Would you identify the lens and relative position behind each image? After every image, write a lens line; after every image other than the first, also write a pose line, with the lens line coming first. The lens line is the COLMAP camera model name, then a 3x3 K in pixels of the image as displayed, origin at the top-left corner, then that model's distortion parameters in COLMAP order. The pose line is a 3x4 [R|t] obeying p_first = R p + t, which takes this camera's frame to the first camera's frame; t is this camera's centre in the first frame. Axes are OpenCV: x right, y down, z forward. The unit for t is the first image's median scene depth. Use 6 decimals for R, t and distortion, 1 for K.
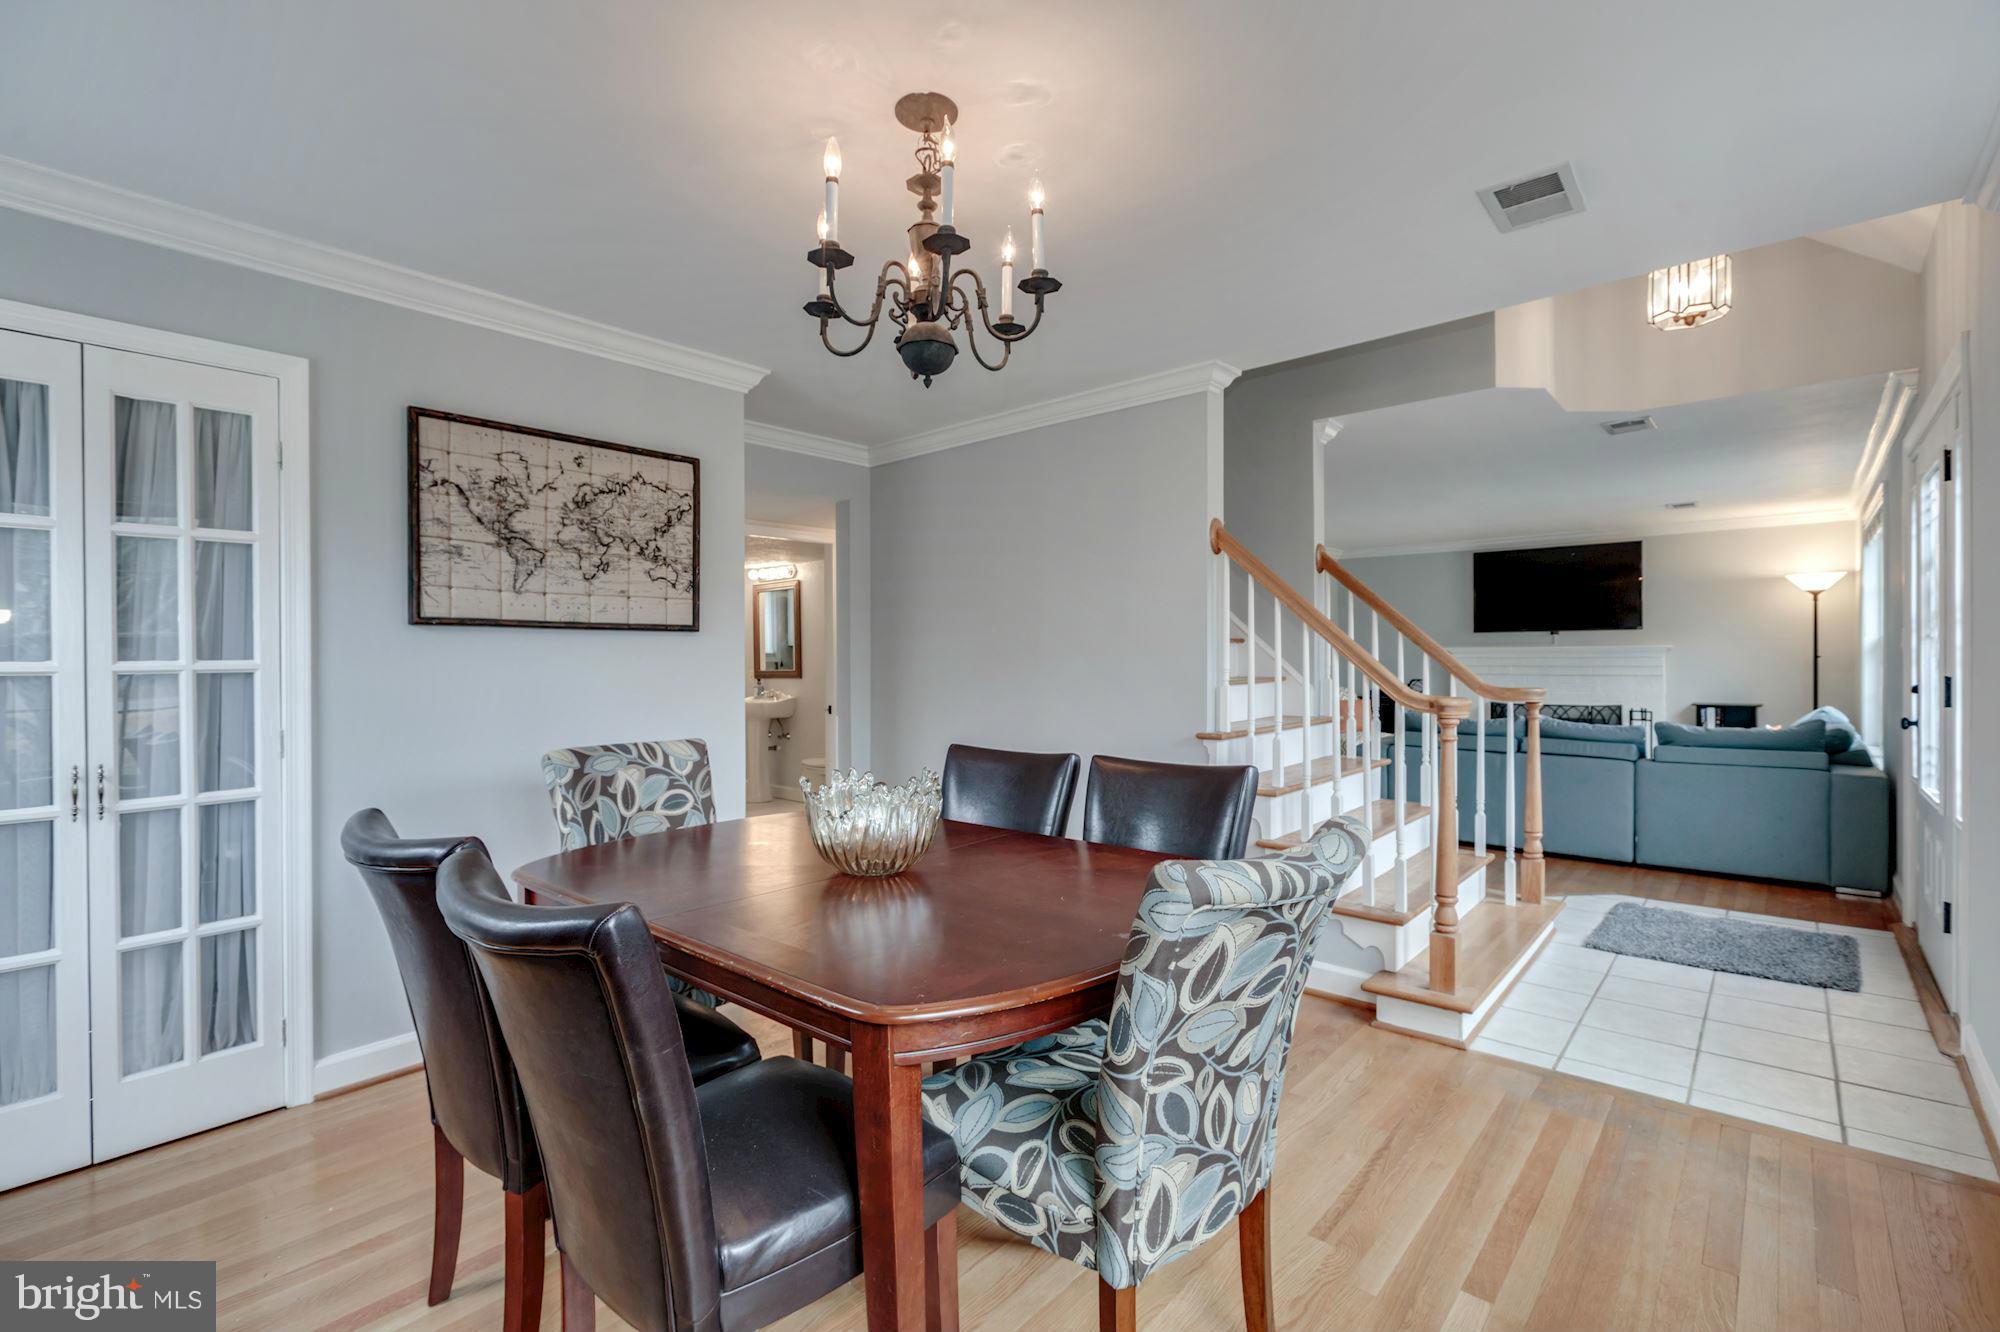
lens RADIAL K [[887.3, 0, 1000.0], [0, 887.3, 663.7], [0, 0, 1]] dist [0.001212, 0.000071]
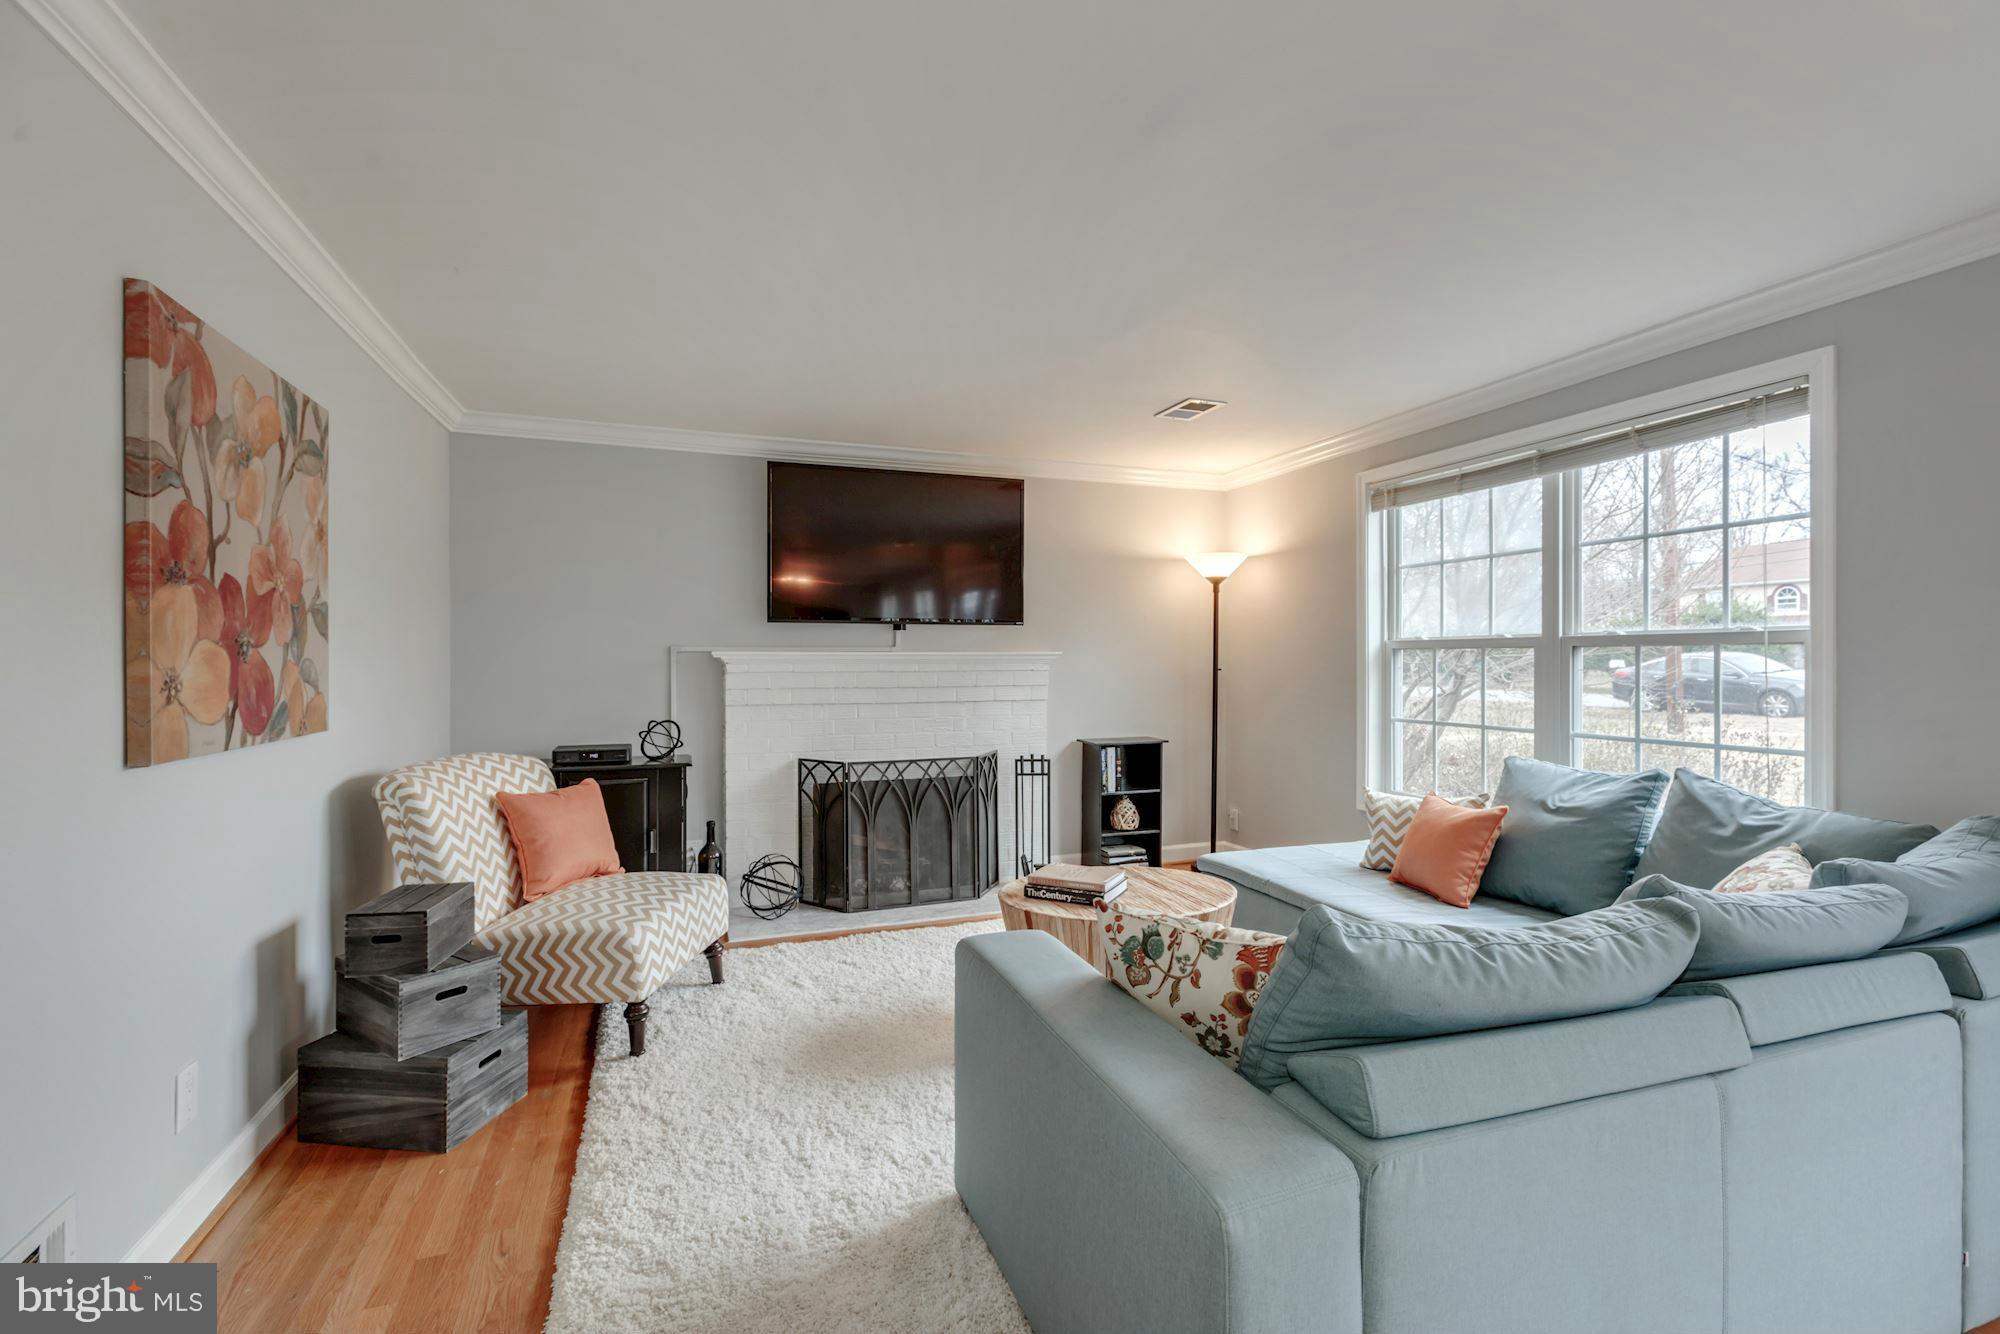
lens RADIAL K [[887.3, 0, 1000.0], [0, 887.3, 664.7], [0, 0, 1]] dist [0.001212, 0.000071]
pose [[0.472922, 0.001250, 0.881104, 0.268665], [0.007151, 0.999961, -0.005256, -0.012789], [-0.881075, 0.008786, 0.472894, 1.111334]]
